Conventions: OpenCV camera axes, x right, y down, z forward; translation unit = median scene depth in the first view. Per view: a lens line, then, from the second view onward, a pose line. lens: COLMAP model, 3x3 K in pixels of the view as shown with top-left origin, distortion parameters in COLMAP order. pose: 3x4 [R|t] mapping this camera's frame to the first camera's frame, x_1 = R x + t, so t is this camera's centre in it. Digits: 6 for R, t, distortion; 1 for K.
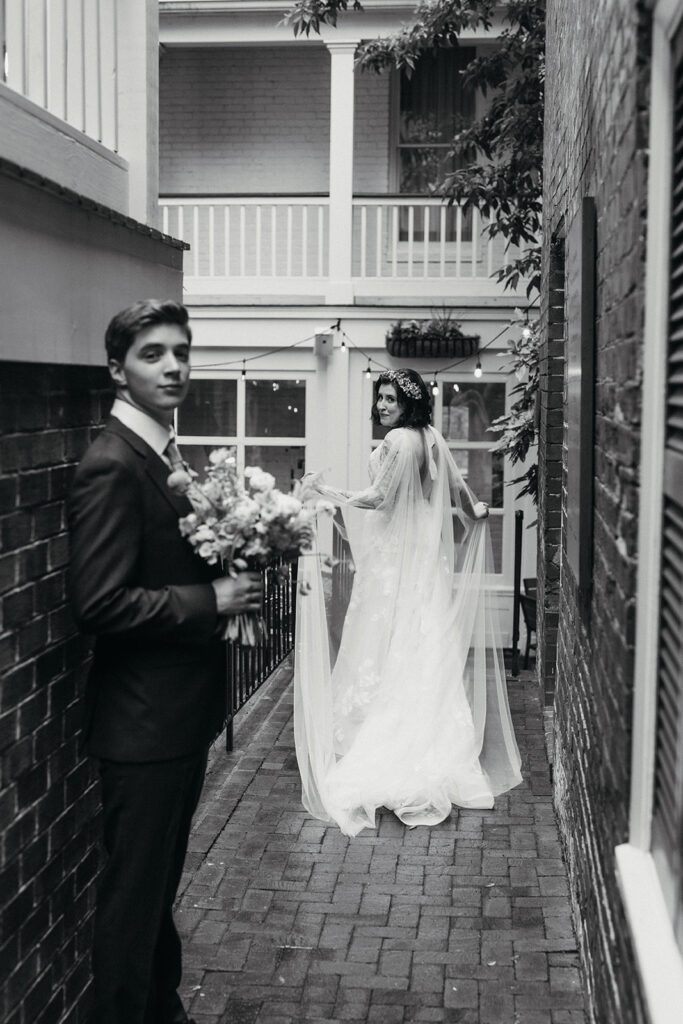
lens RADIAL K [[1409.8, 0, 344.1], [0, 1409.8, 508.4], [0, 0, 1]] dist [-0.008201, 0.000000]
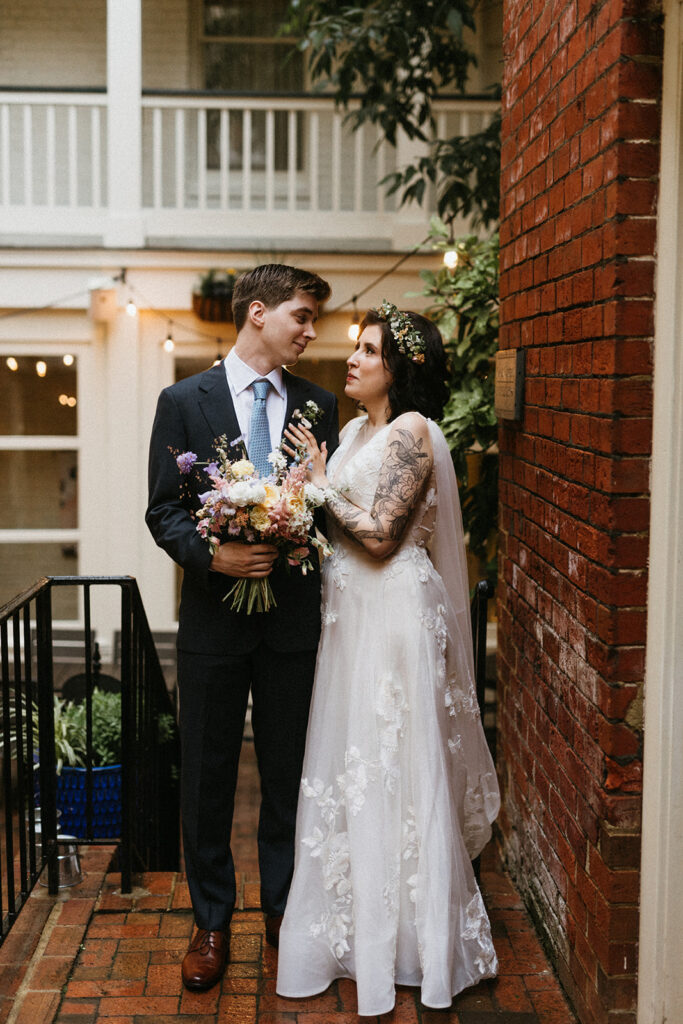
lens RADIAL K [[1409.8, 0, 338.8], [0, 1409.8, 510.4], [0, 0, 1]] dist [-0.008201, 0.000000]
pose [[0.989058, -0.015677, 0.146694, -0.002939], [0.014979, 0.999871, 0.005864, -0.017801], [-0.146767, -0.003603, 0.989165, 0.313786]]
